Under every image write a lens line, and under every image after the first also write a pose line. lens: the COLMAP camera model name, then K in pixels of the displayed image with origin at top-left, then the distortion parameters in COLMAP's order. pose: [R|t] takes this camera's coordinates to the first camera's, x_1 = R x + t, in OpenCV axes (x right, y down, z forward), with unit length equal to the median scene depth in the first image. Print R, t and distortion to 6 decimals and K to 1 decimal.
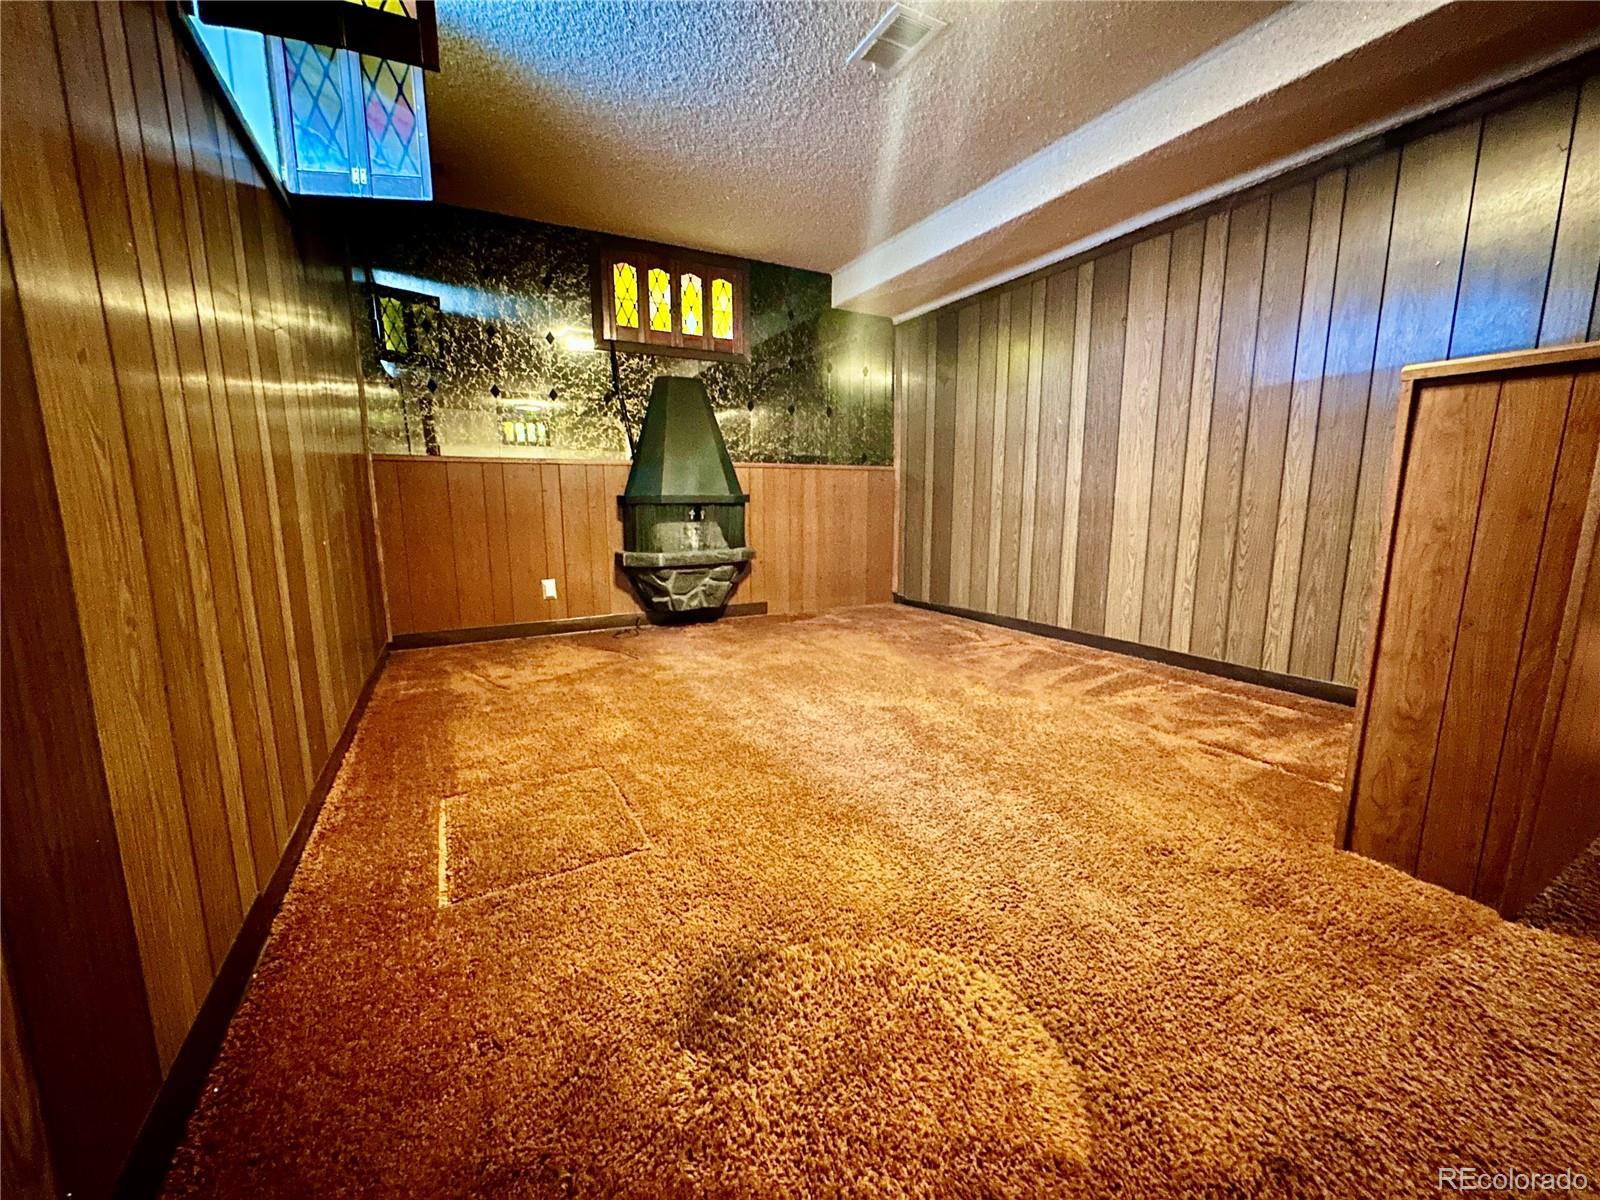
lens RADIAL K [[652.8, 0, 800.0], [0, 652.8, 600.0], [0, 0, 1]] dist [0.001322, 0.000087]
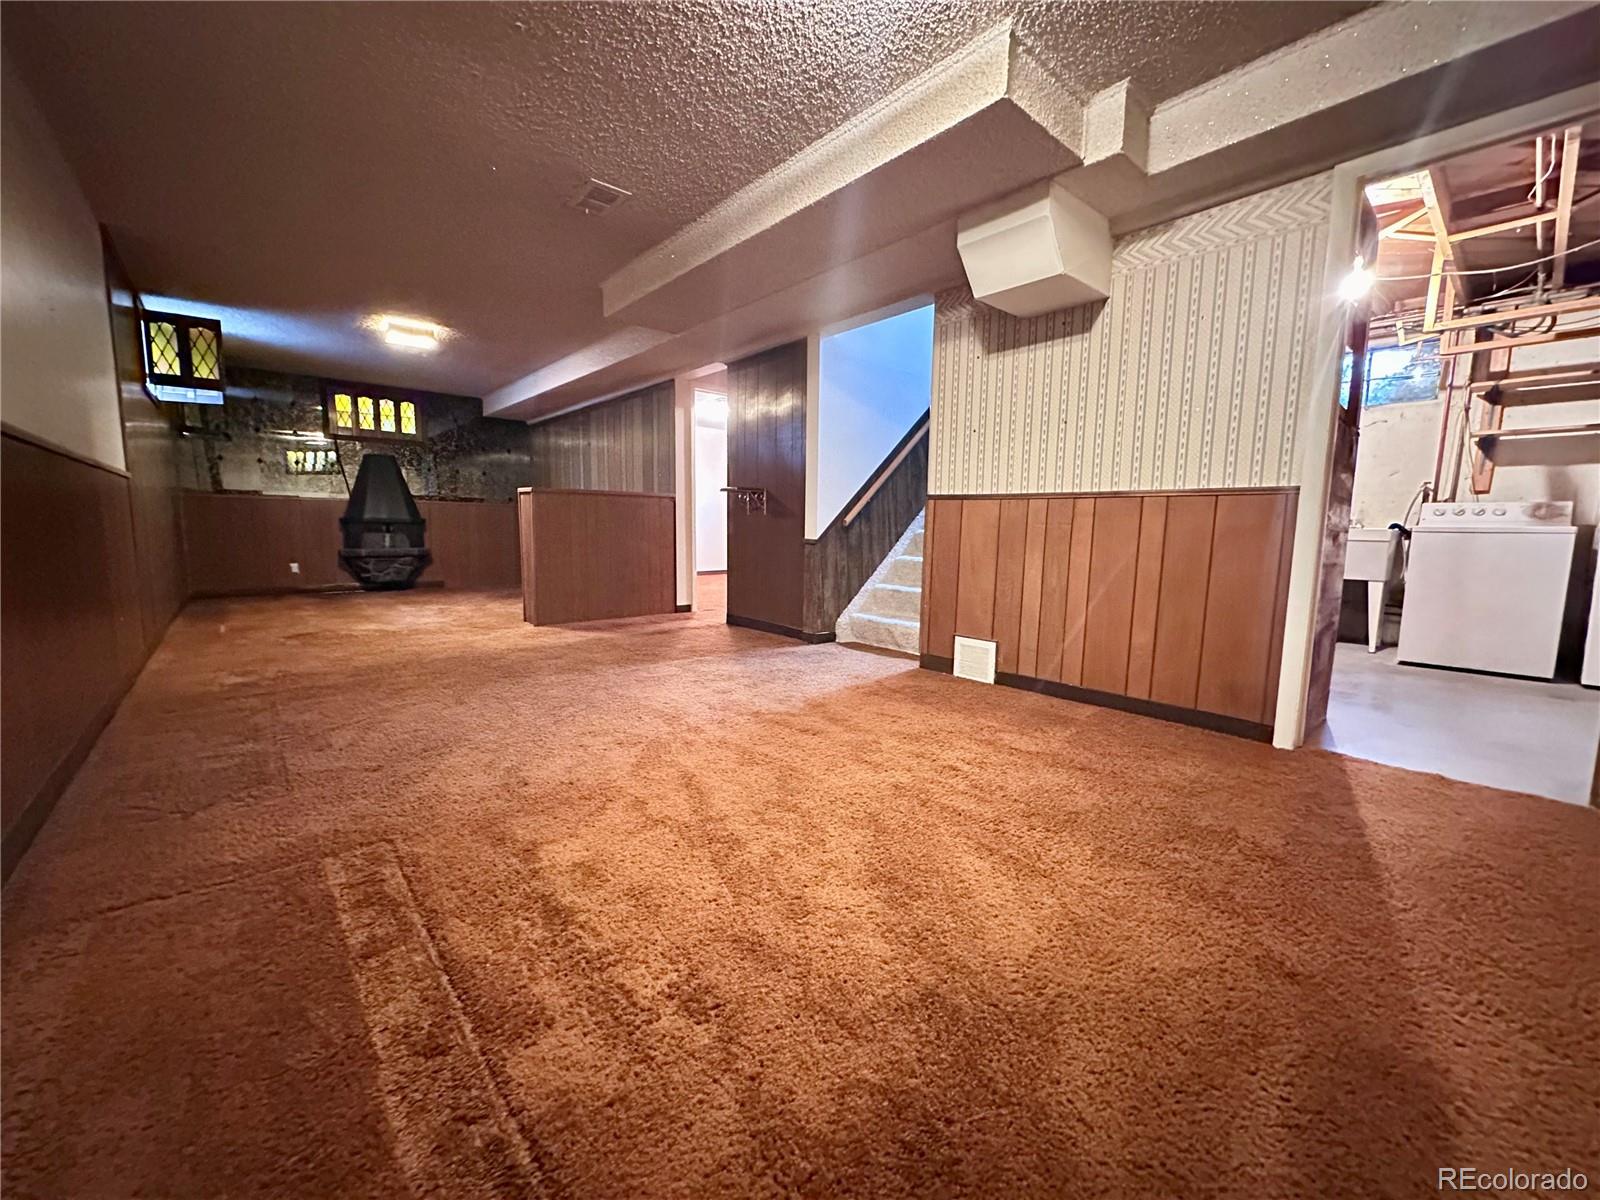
lens RADIAL K [[634.2, 0, 799.6], [0, 634.2, 601.9], [0, 0, 1]] dist [-0.000725, 0.000368]
pose [[0.970981, -0.013024, 0.238800, 0.525872], [0.023058, 0.998962, -0.039274, 0.167881], [-0.238040, 0.043640, 0.970274, -0.979997]]
